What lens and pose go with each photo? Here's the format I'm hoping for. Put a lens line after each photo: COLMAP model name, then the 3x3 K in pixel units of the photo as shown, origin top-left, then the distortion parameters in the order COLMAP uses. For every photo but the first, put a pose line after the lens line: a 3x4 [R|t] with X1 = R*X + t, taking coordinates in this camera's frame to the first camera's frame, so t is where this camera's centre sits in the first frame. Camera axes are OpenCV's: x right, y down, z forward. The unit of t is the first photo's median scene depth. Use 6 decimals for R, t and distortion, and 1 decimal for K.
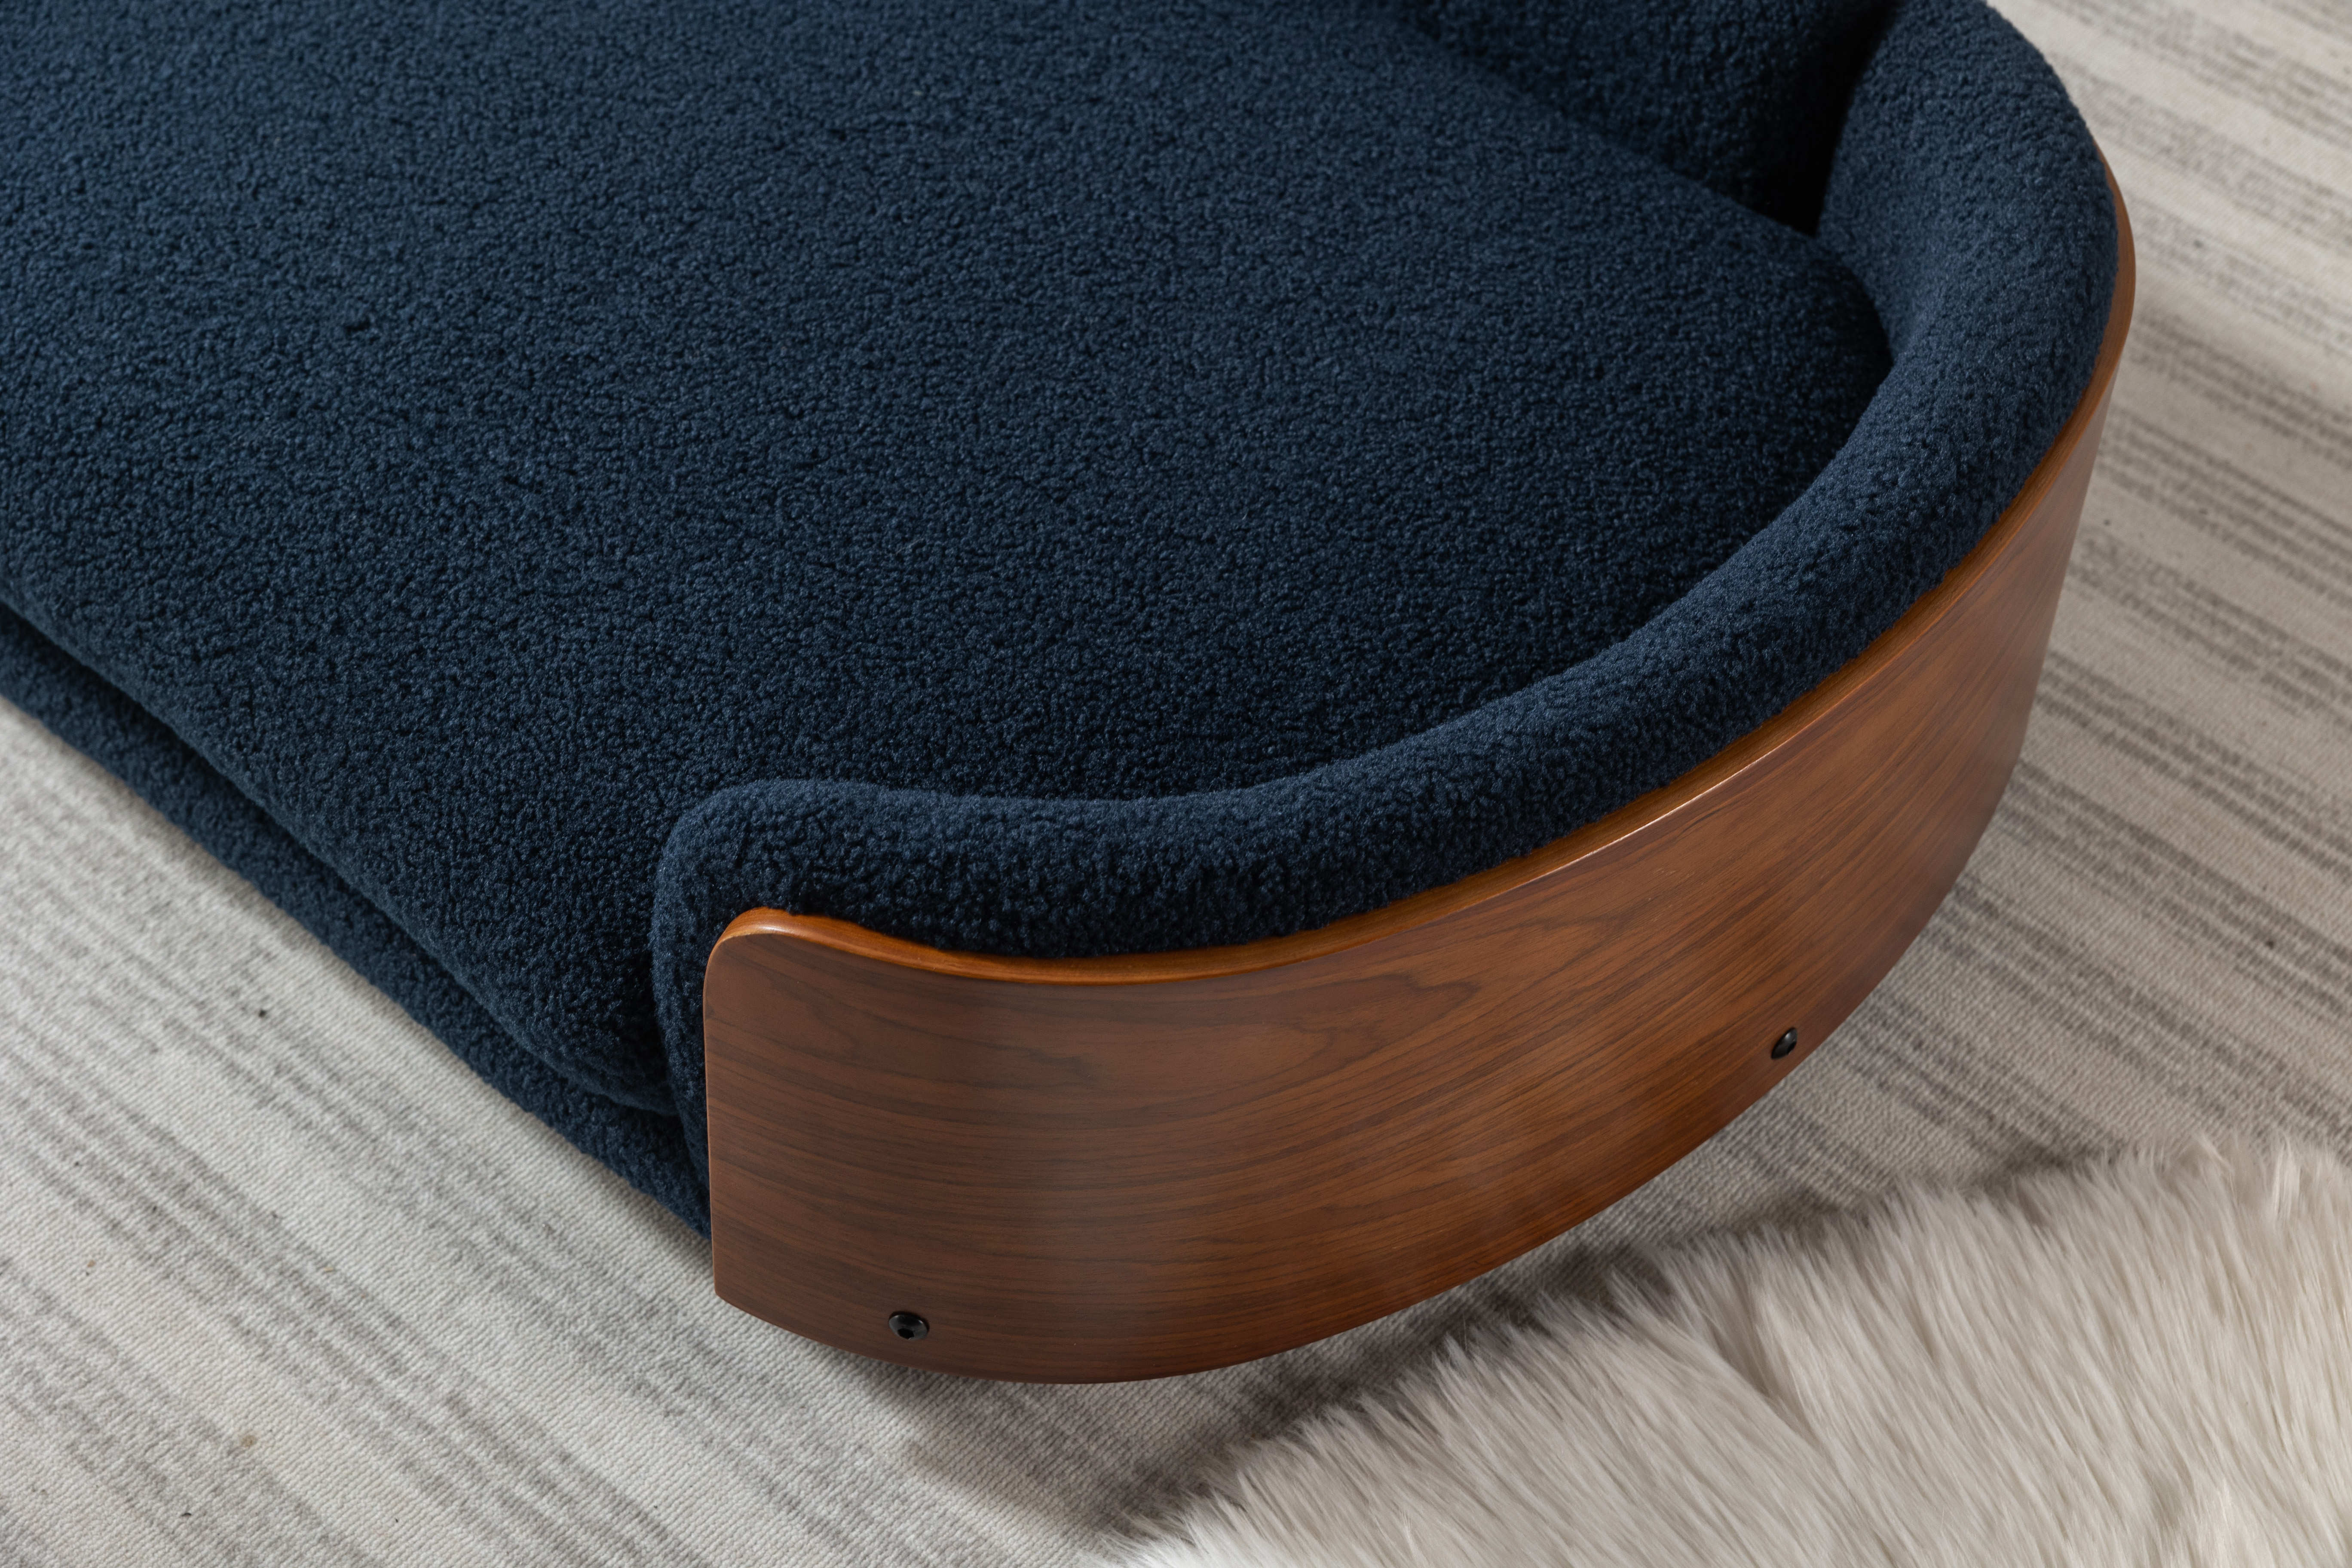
lens RADIAL K [[4374.1, 0, 1180.5], [0, 4374.1, 758.3], [0, 0, 1]] dist [0.029660, 0.041463]
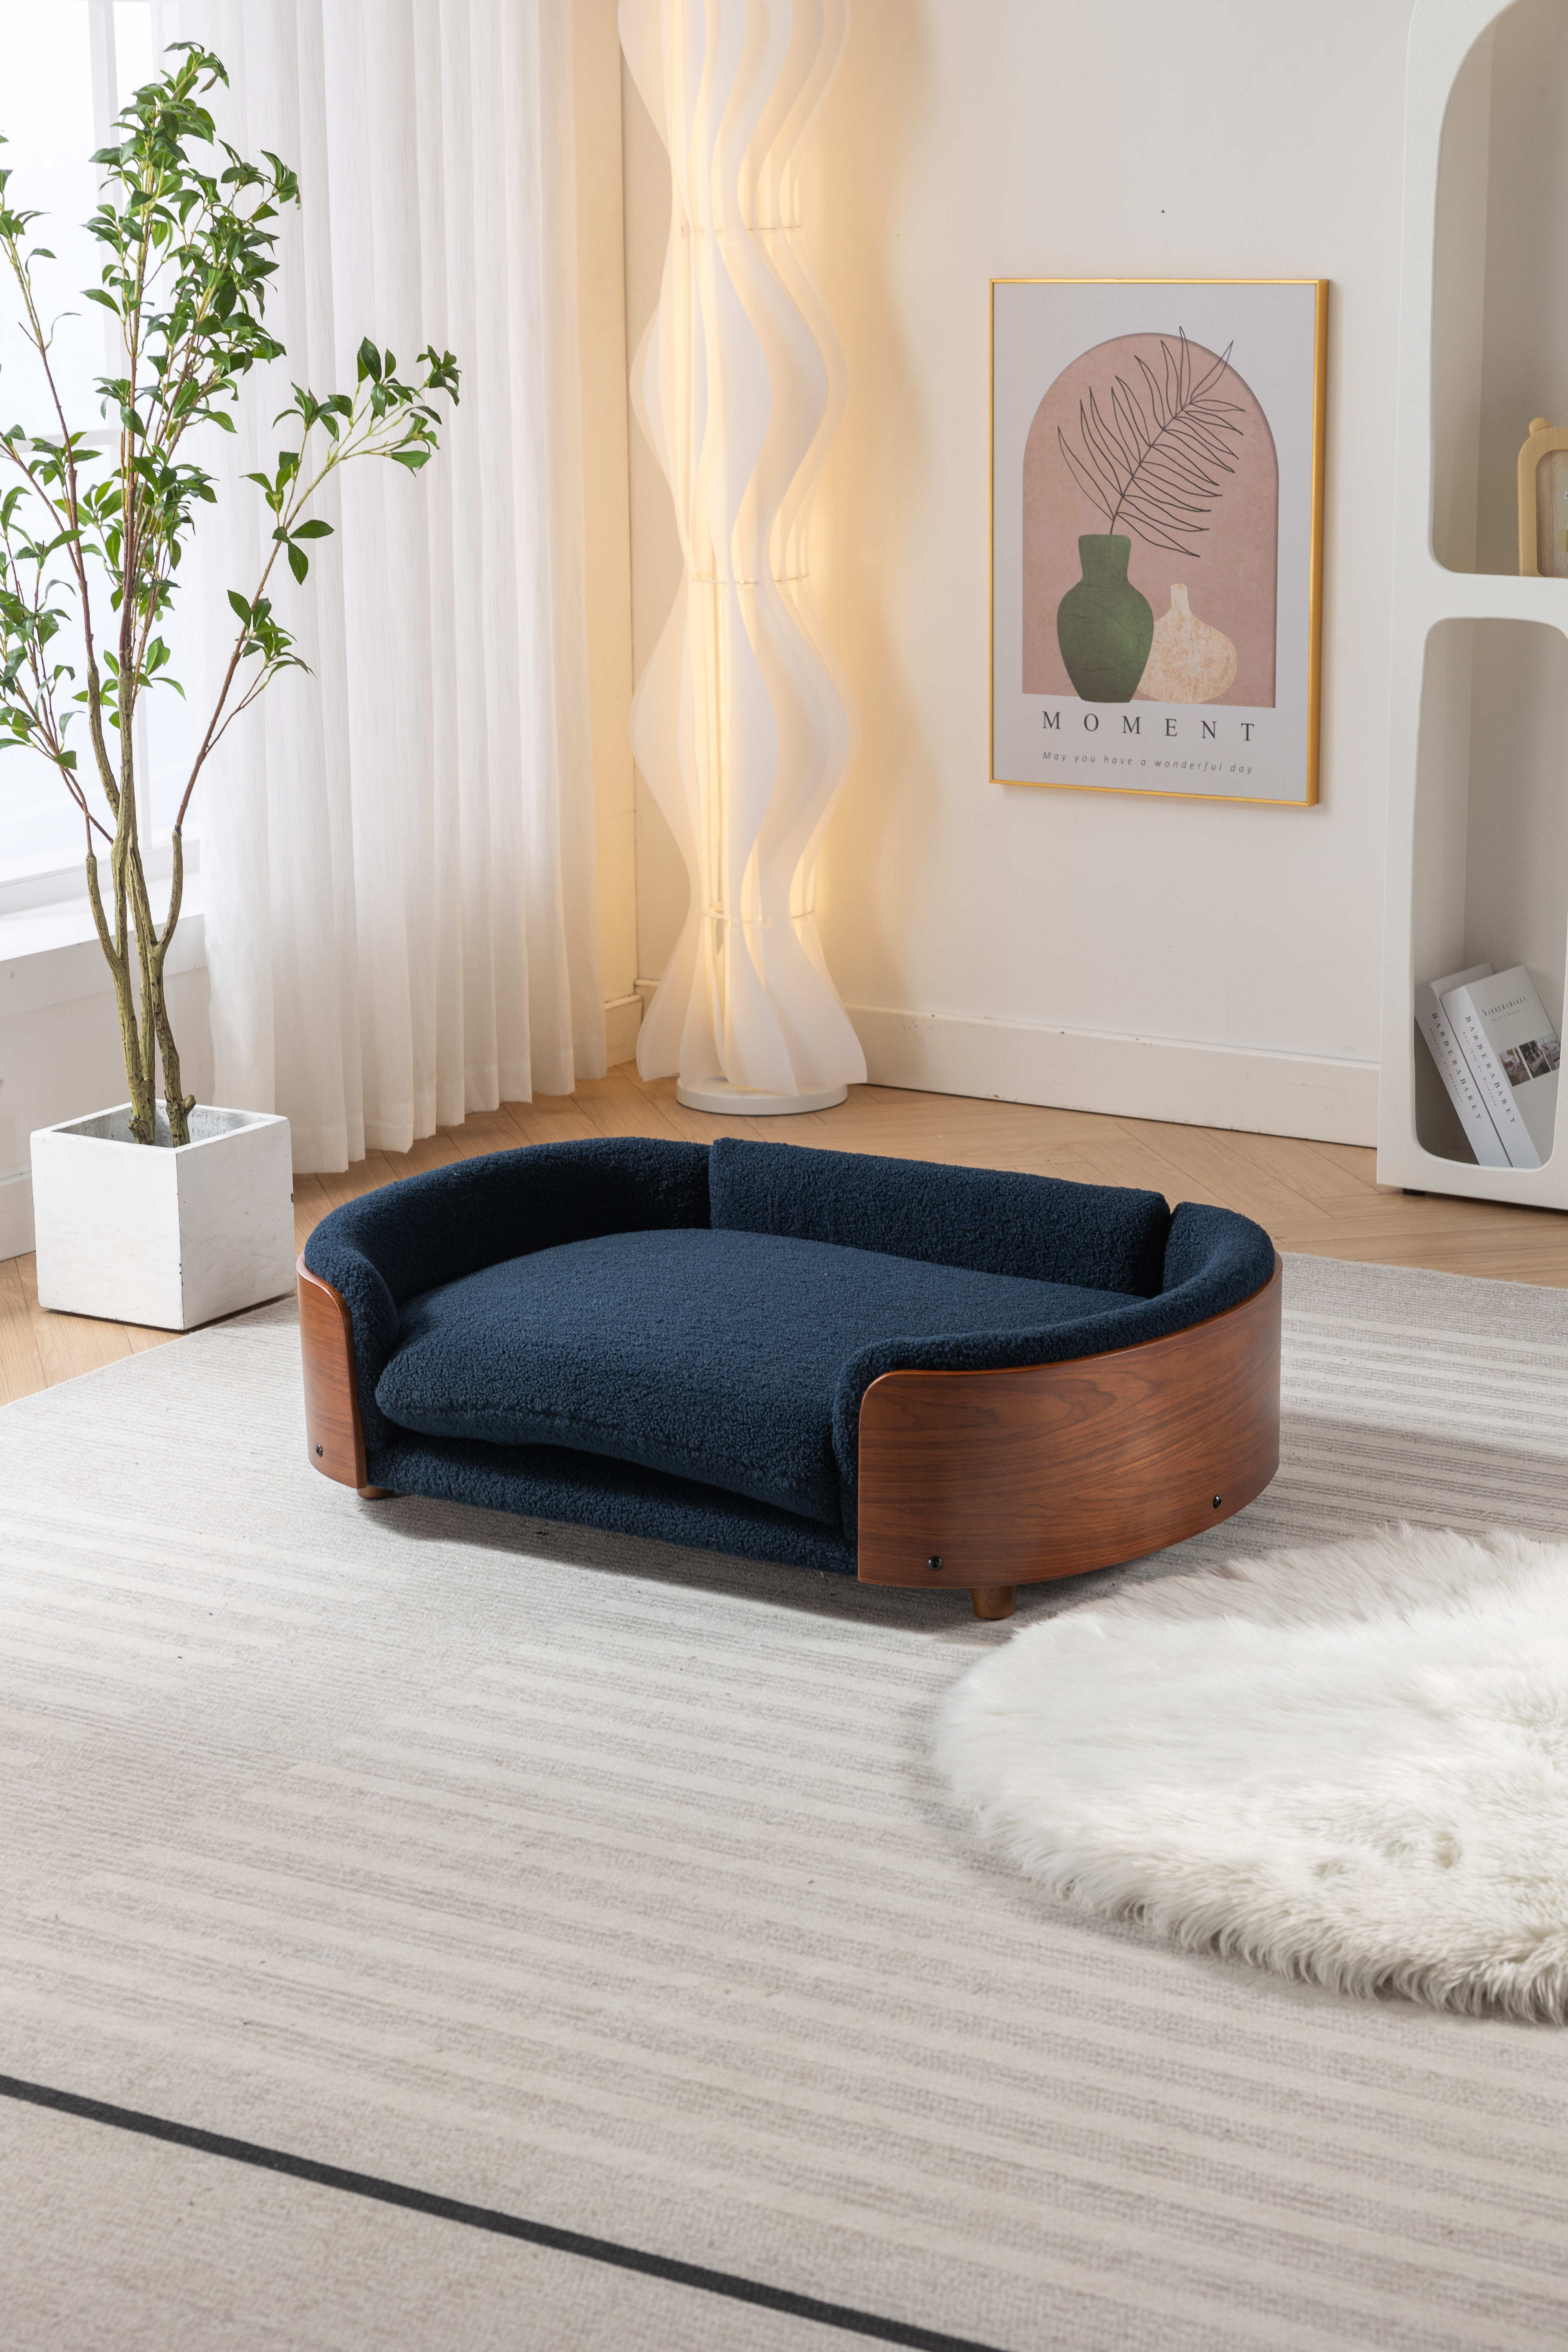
lens RADIAL K [[4374.1, 0, 784.0], [0, 4374.1, 1176.0], [0, 0, 1]] dist [0.029660, 0.041463]
pose [[0.984183, -0.087720, 0.153911, -0.526682], [0.156089, 0.840274, -0.519207, 1.264477], [-0.083783, 0.535018, 0.840676, -1.367495]]
